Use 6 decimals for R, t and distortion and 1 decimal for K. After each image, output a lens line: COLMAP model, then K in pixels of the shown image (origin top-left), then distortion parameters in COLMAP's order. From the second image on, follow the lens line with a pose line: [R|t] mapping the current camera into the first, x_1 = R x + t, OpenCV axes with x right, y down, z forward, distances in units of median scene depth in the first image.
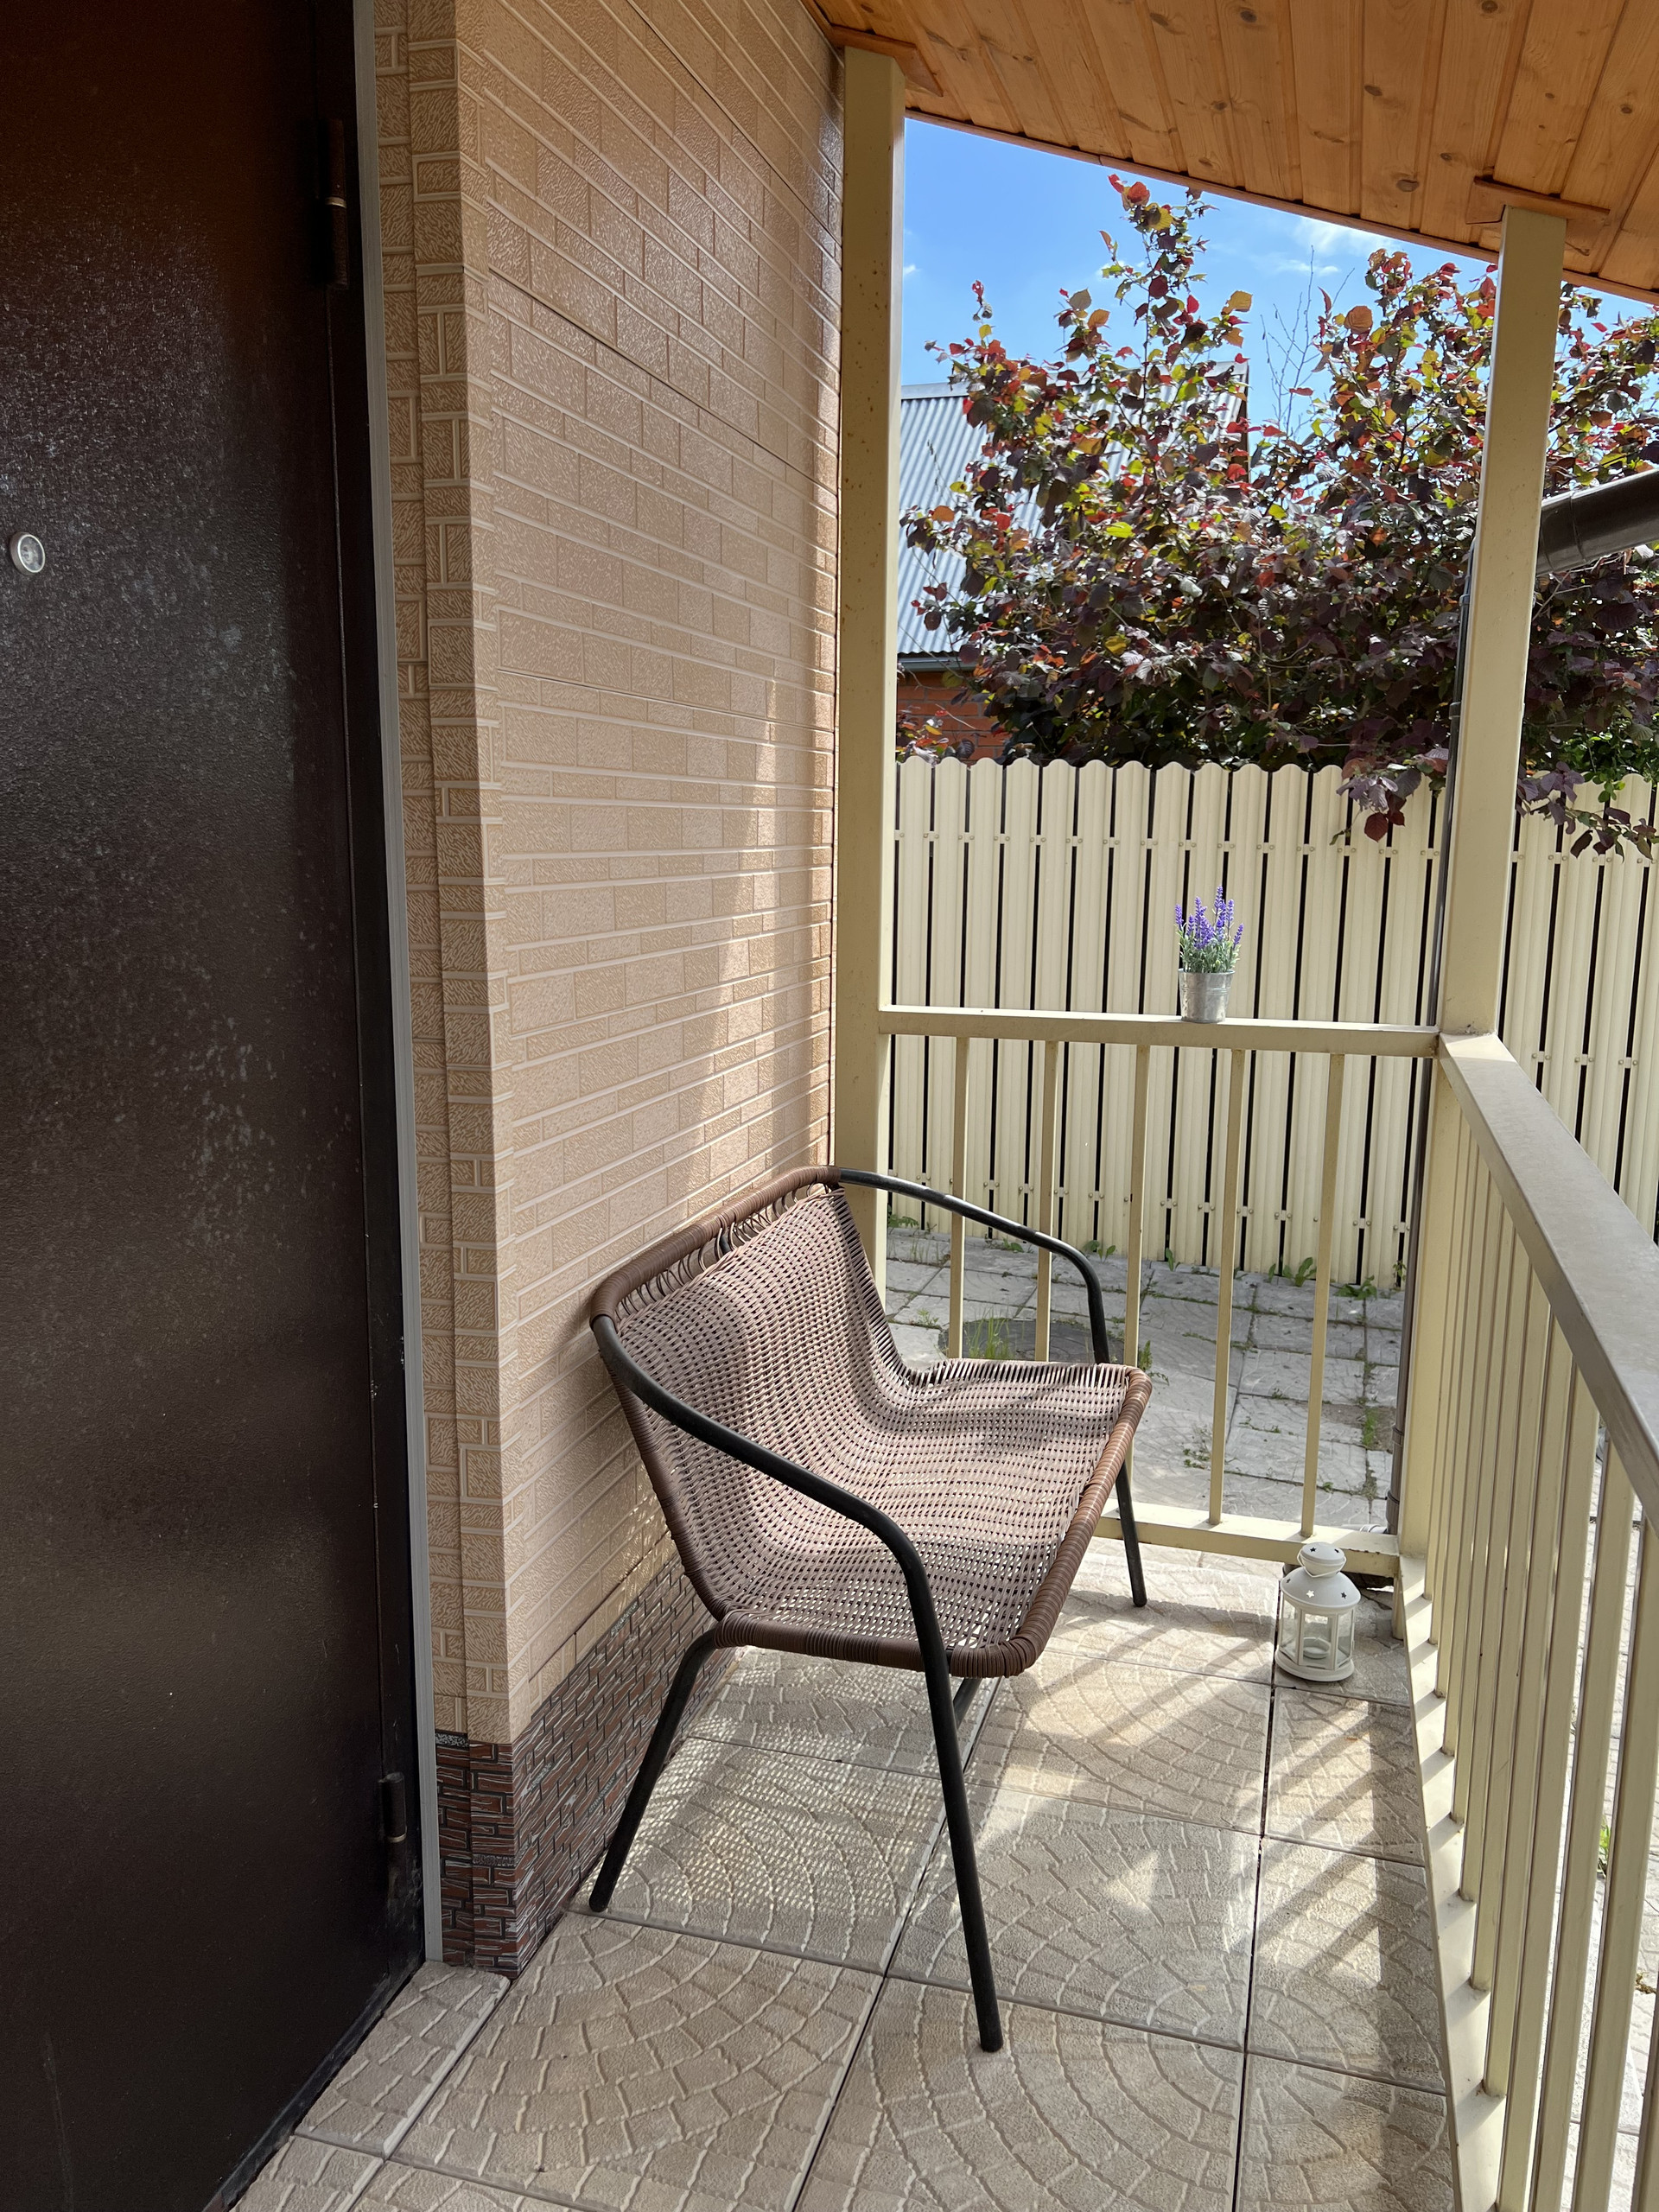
lens RADIAL K [[1706.5, 0, 846.8], [0, 1706.5, 1111.7], [0, 0, 1]] dist [0.066862, -0.065066]
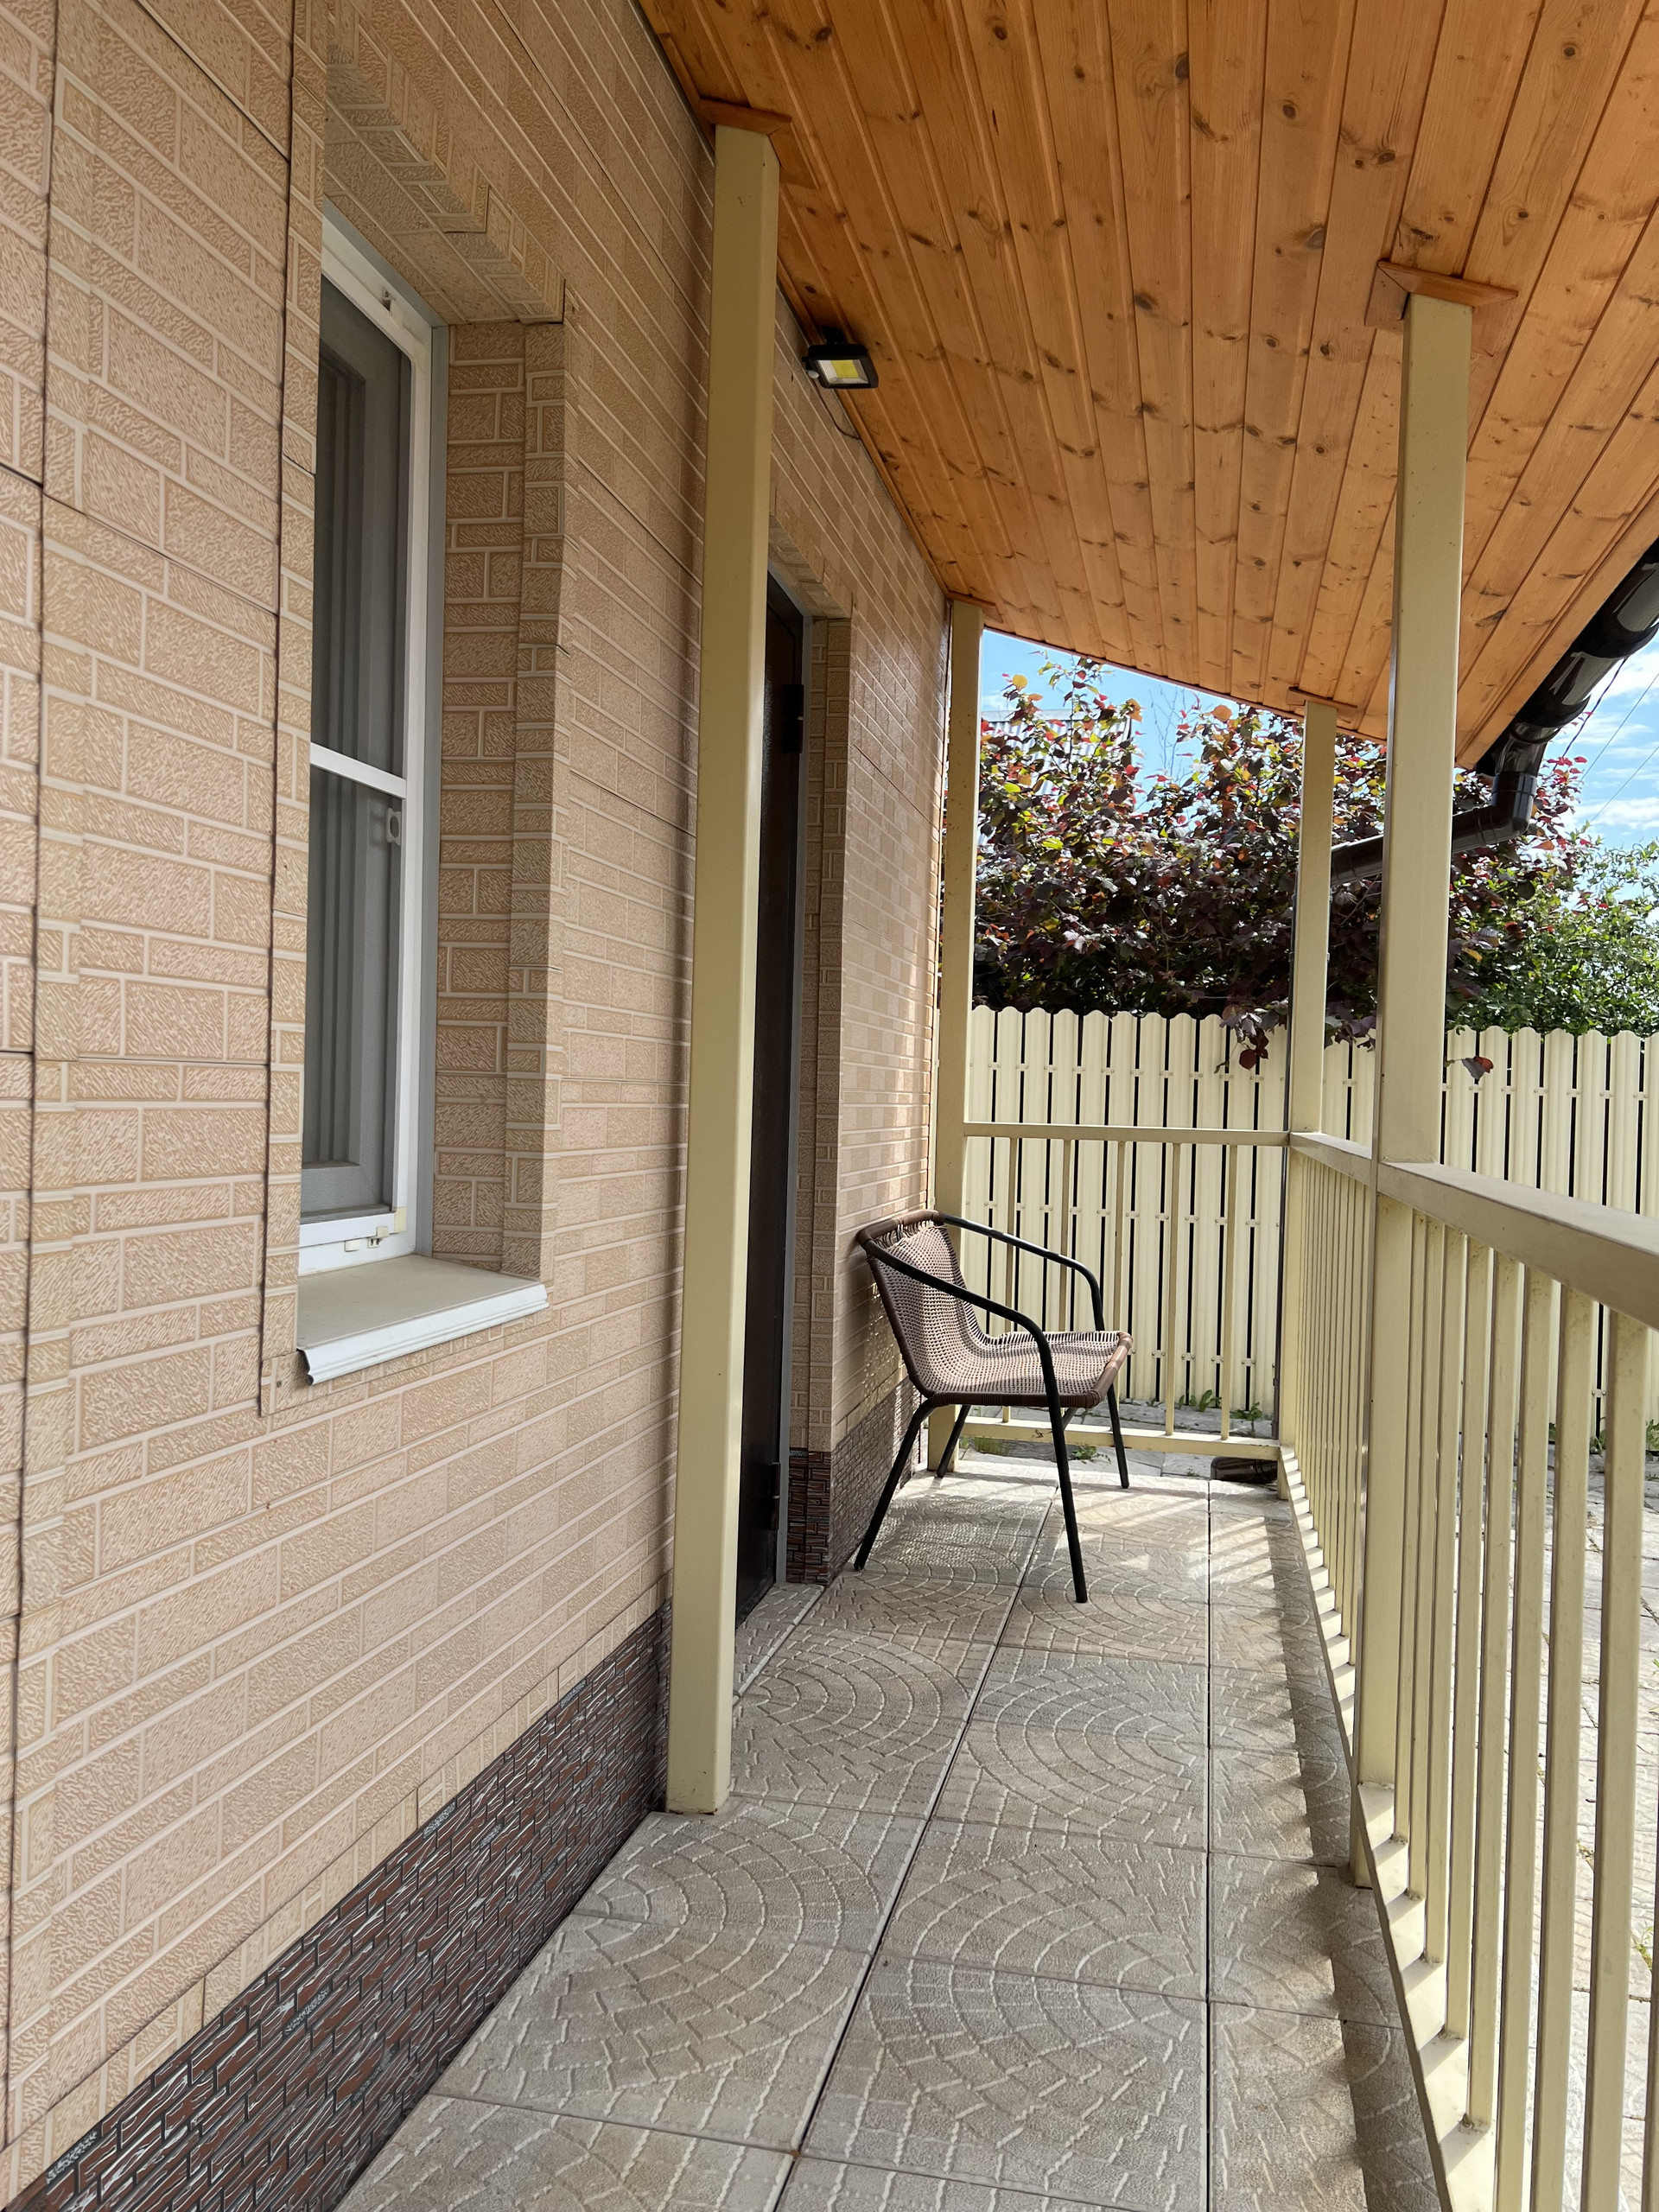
lens RADIAL K [[1706.5, 0, 824.5], [0, 1706.5, 1120.6], [0, 0, 1]] dist [0.066862, -0.065066]
pose [[0.998382, 0.013136, 0.055317, -0.108344], [-0.004425, 0.987945, -0.154743, 0.101683], [-0.056683, 0.154247, 0.986405, -0.333831]]
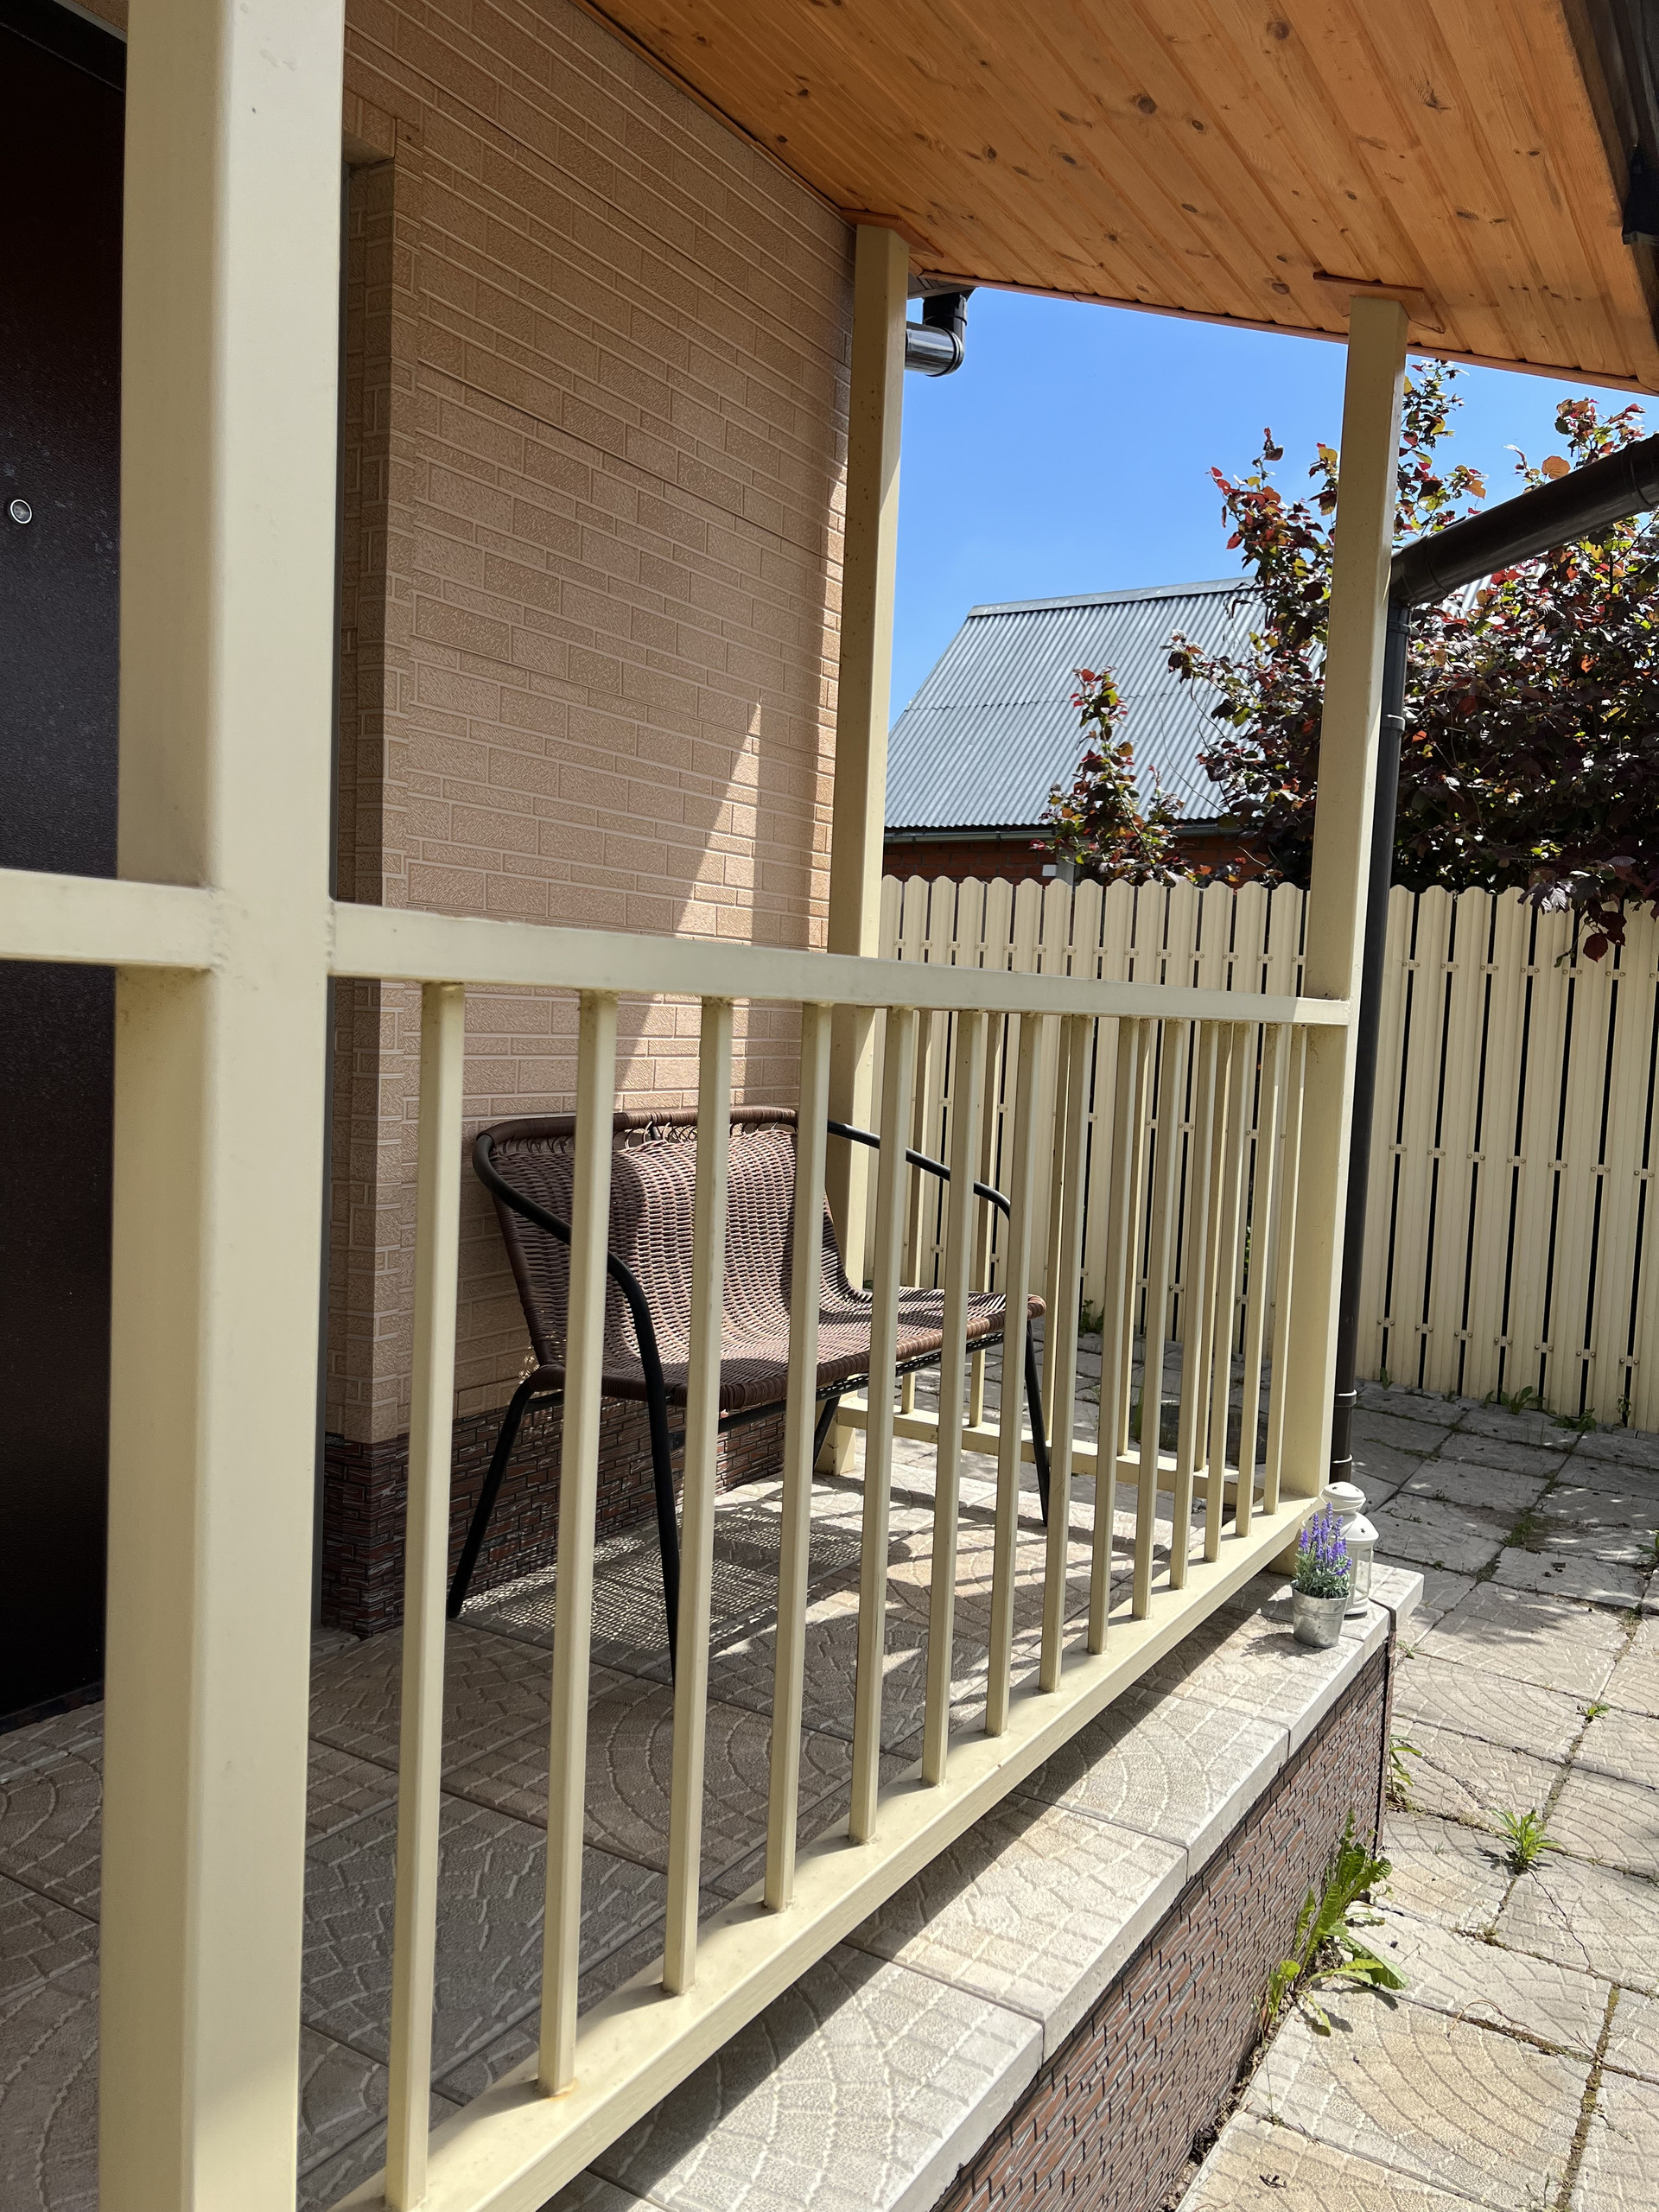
lens RADIAL K [[1706.5, 0, 834.4], [0, 1706.5, 1109.5], [0, 0, 1]] dist [0.066862, -0.065066]
pose [[0.964387, 0.047639, -0.260169, 0.162128], [-0.078371, 0.990942, -0.109054, 0.079458], [0.252617, 0.125560, 0.959385, -0.065907]]
